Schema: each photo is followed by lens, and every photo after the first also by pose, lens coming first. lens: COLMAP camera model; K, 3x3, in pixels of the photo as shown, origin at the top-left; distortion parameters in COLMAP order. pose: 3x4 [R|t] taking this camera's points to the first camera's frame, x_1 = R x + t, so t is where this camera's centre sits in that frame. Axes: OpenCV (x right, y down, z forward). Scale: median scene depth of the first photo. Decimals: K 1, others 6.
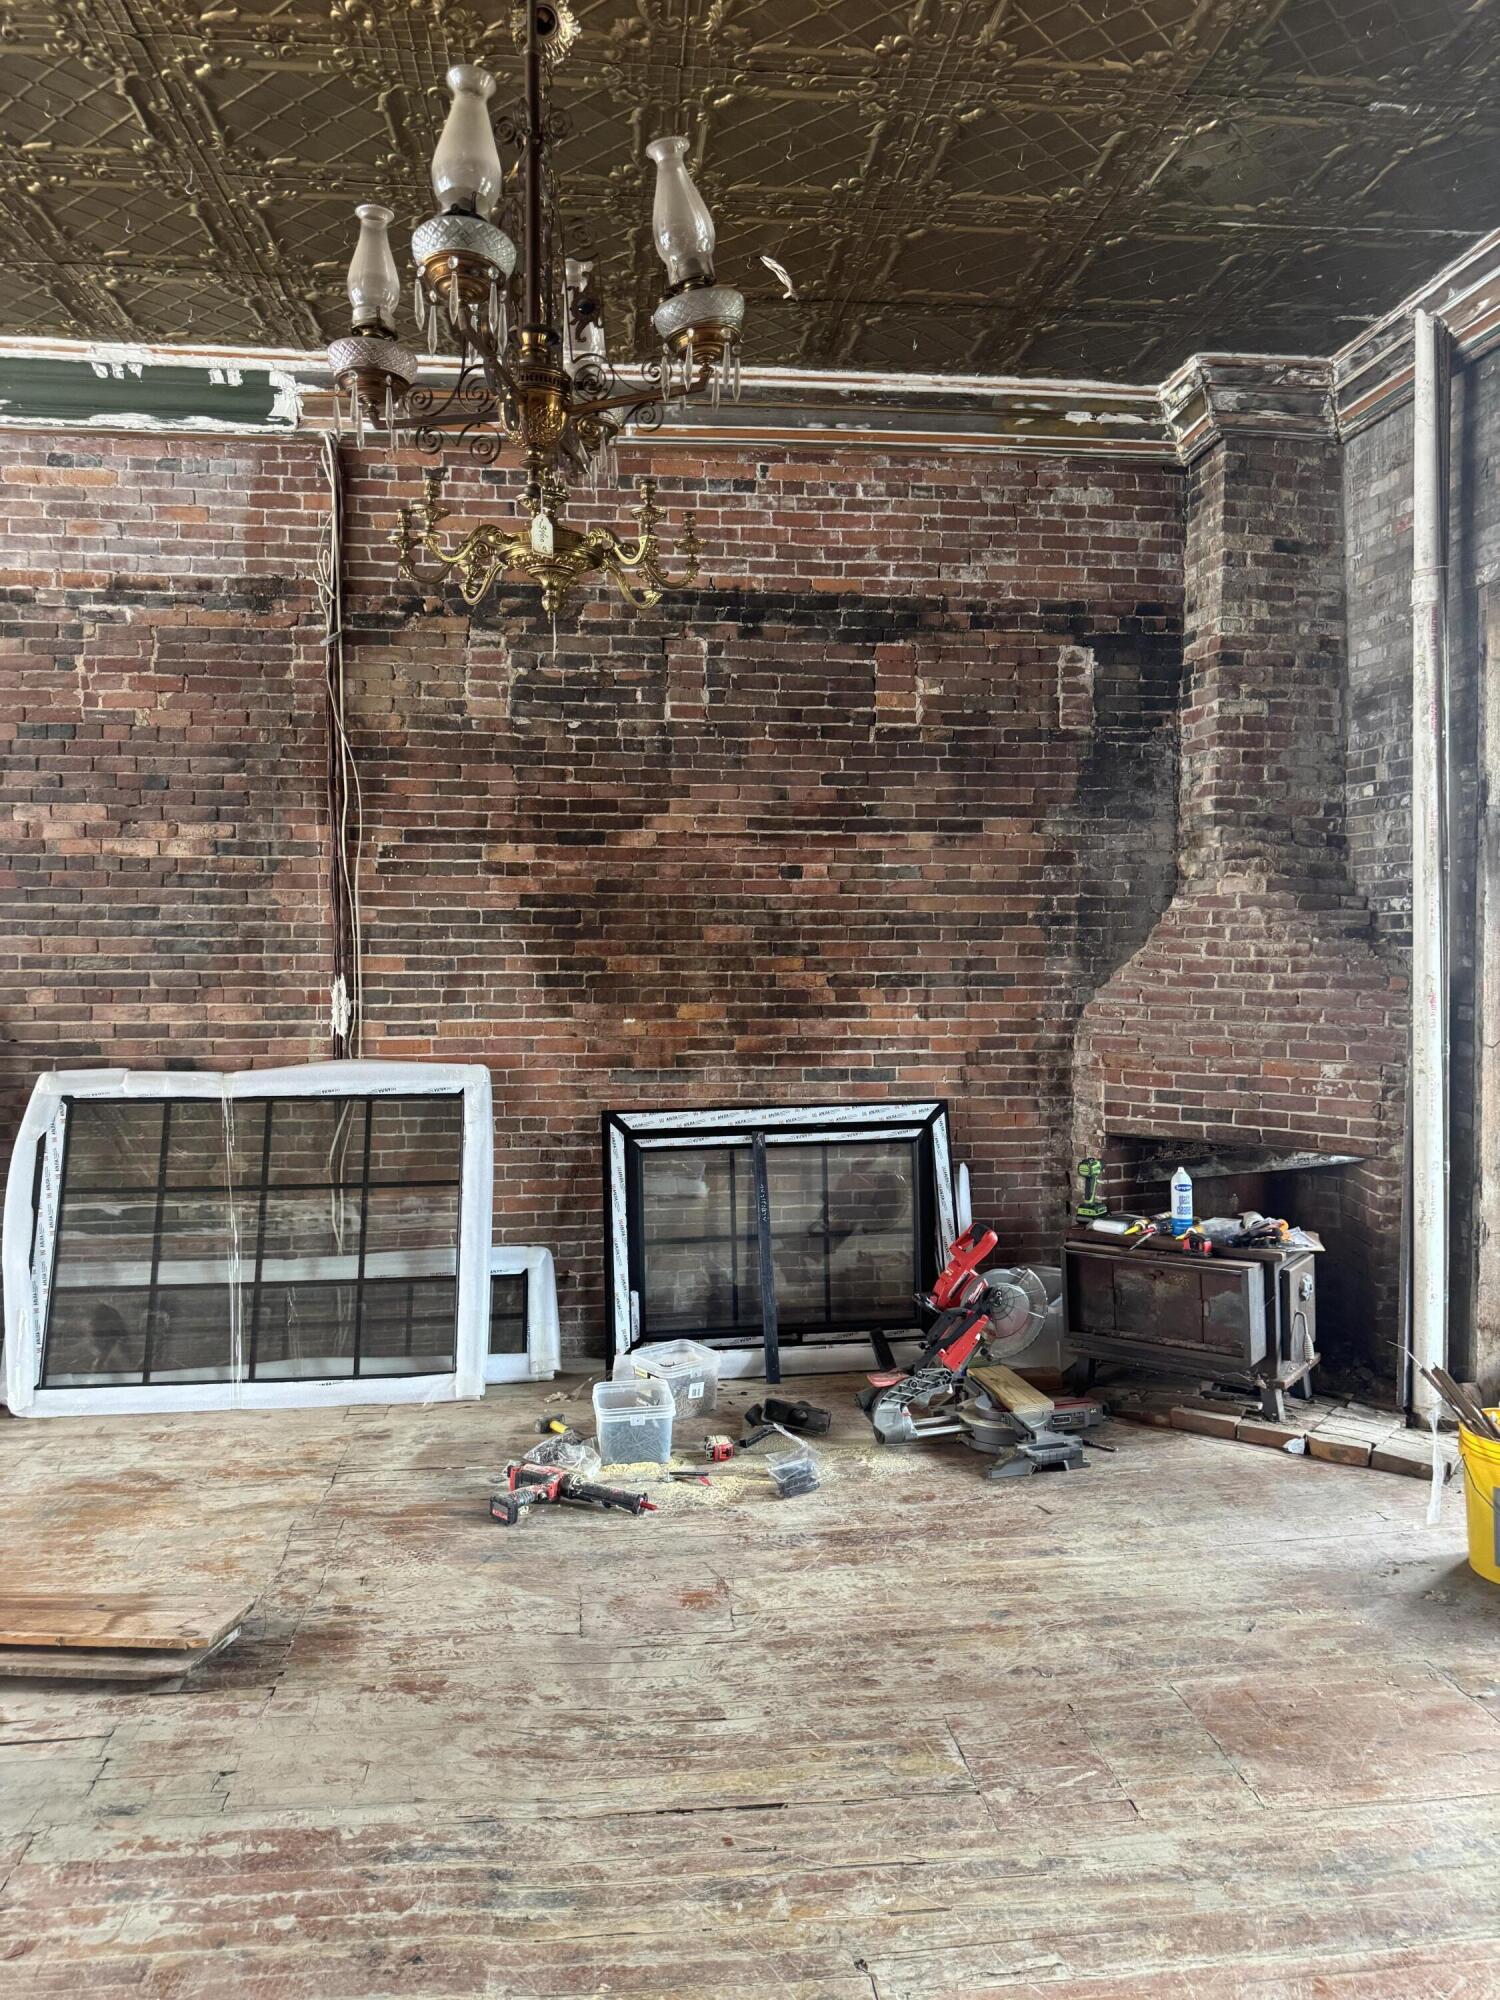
lens RADIAL K [[1388.1, 0, 750.1], [0, 1388.1, 1000.4], [0, 0, 1]] dist [0.029008, -0.003533]
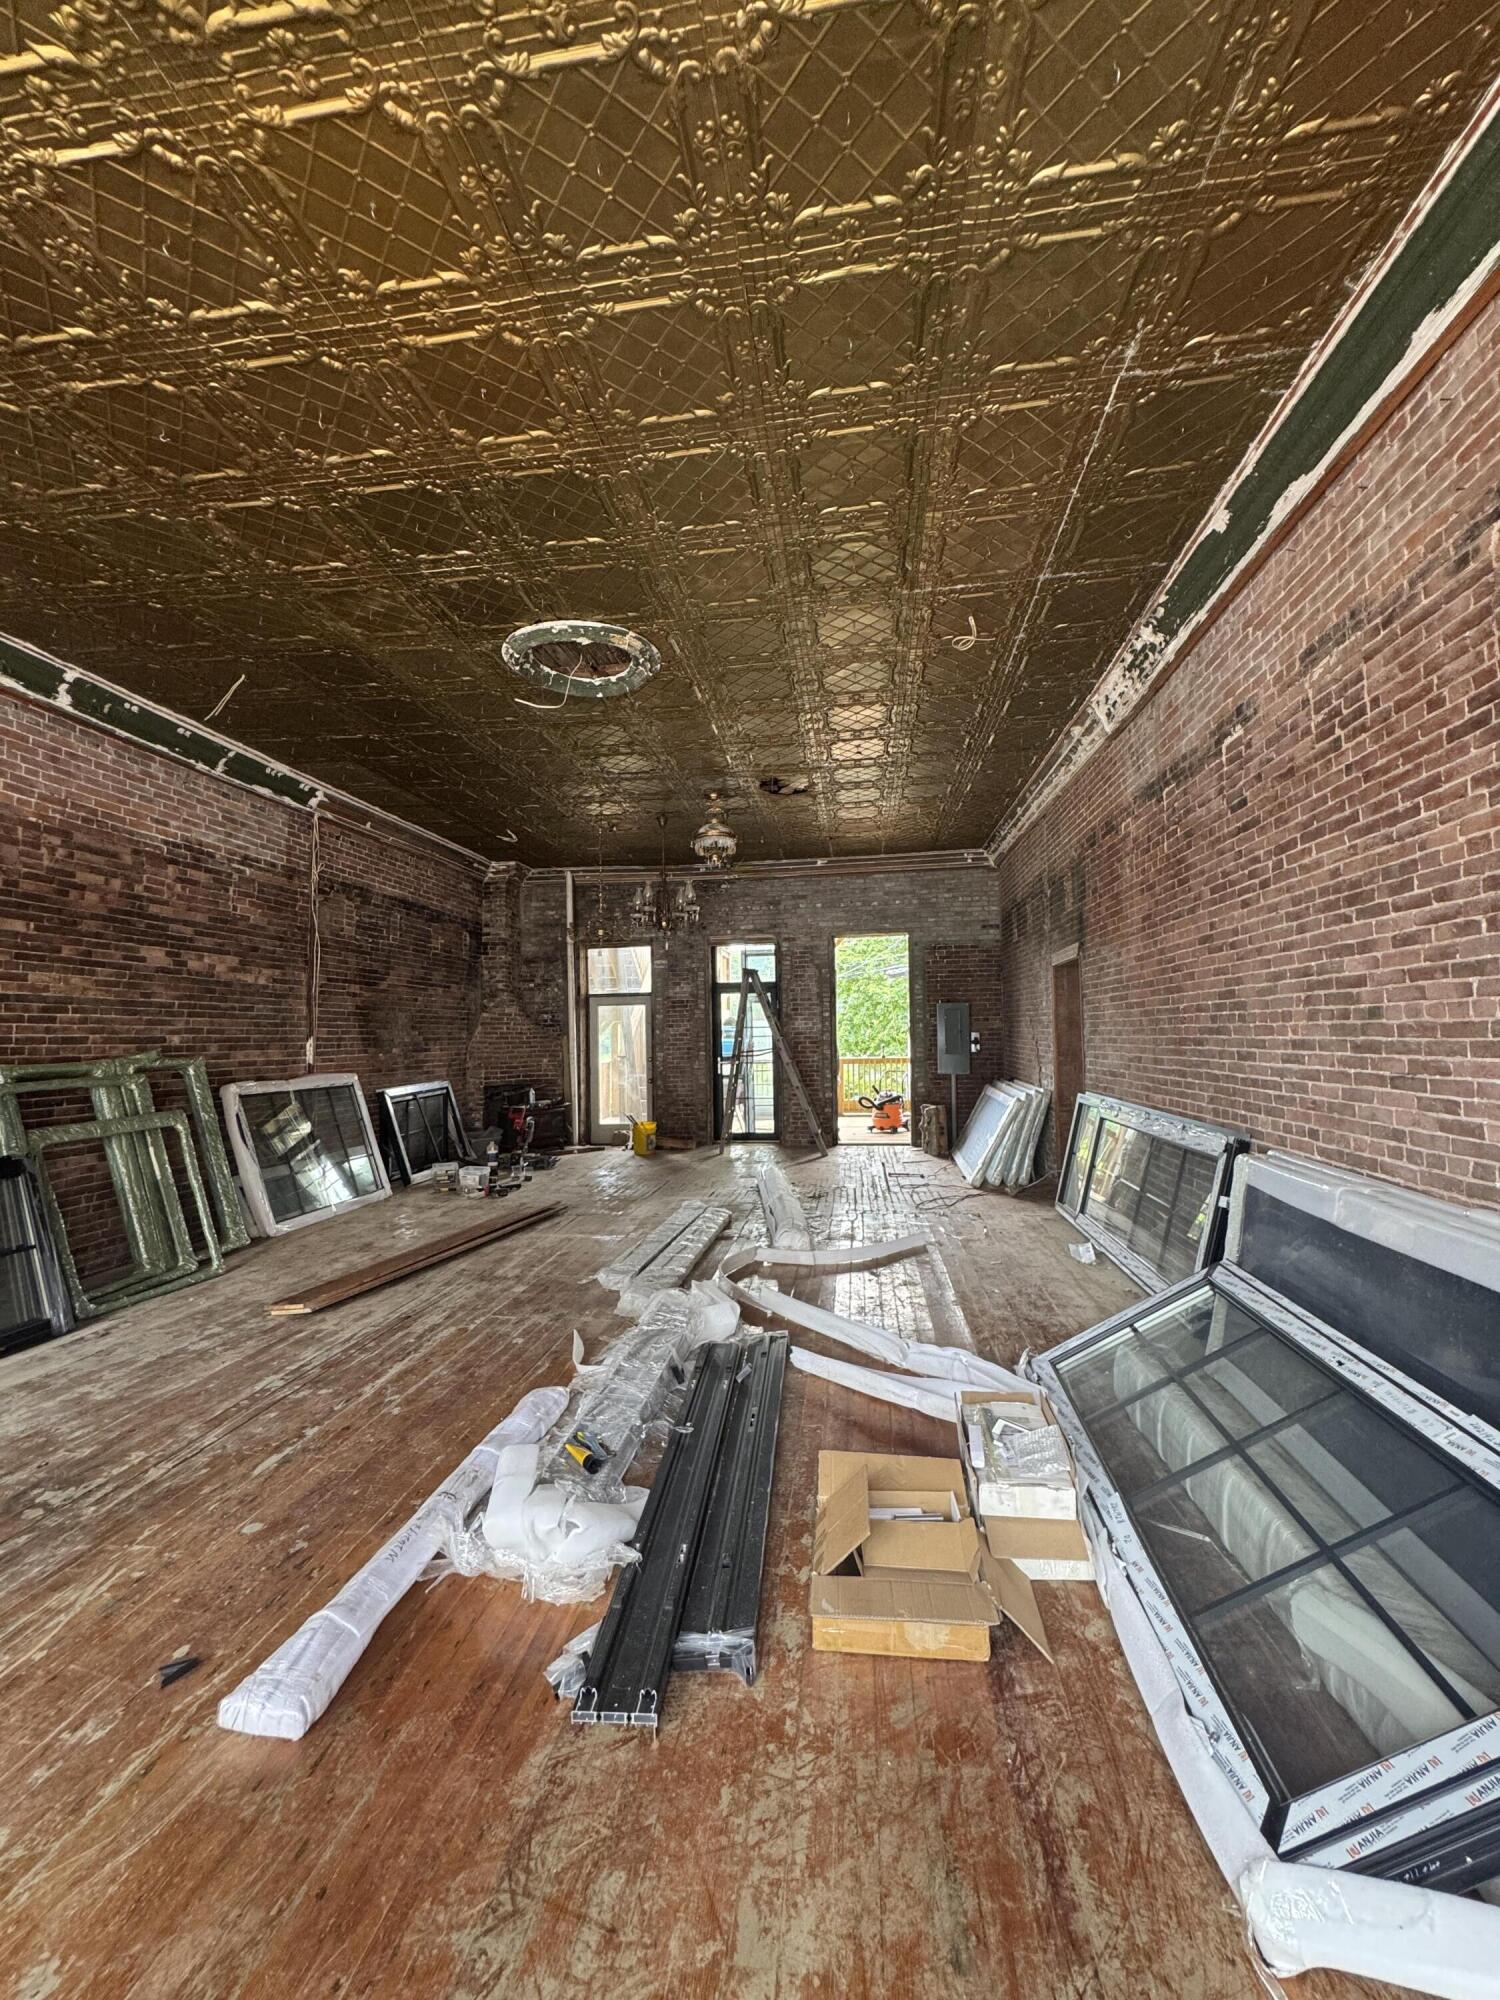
lens RADIAL K [[798.6, 0, 753.3], [0, 798.6, 1000.2], [0, 0, 1]] dist [-0.004964, 0.001231]
pose [[0.235825, 0.040318, 0.970959, -1.443444], [0.042469, 0.997757, -0.051746, 0.020938], [-0.970867, 0.053439, 0.233584, -0.042209]]
